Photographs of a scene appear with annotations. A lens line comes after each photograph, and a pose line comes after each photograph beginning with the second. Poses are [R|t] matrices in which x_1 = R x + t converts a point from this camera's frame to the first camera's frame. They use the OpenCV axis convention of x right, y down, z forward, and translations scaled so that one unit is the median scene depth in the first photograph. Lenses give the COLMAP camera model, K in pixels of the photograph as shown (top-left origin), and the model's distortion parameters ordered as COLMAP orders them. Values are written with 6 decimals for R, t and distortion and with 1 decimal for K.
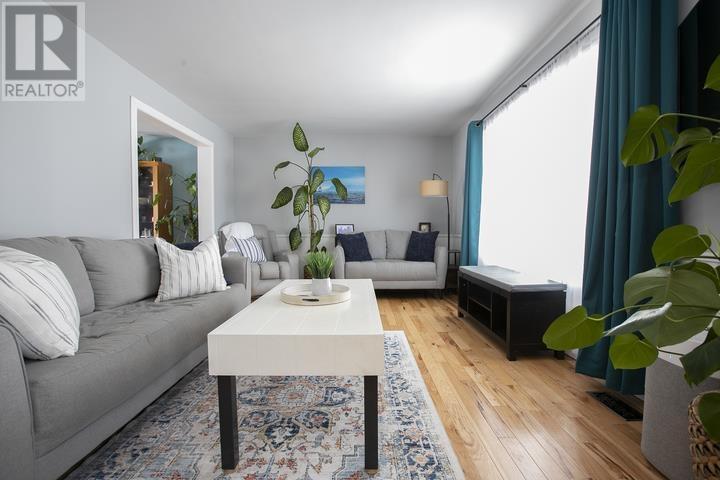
lens RADIAL K [[326.6, 0, 360.0], [0, 326.6, 240.0], [0, 0, 1]] dist [-0.048042, 0.016270]
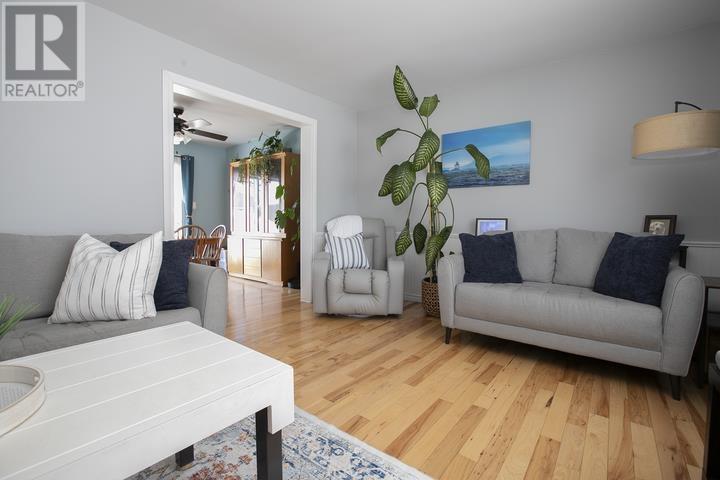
lens RADIAL K [[326.6, 0, 360.0], [0, 326.6, 240.0], [0, 0, 1]] dist [-0.048042, 0.016270]
pose [[0.783405, 0.041437, -0.620129, 0.158621], [-0.032450, 0.999141, 0.025768, -0.016512], [0.620664, -0.000064, 0.784077, 0.394777]]
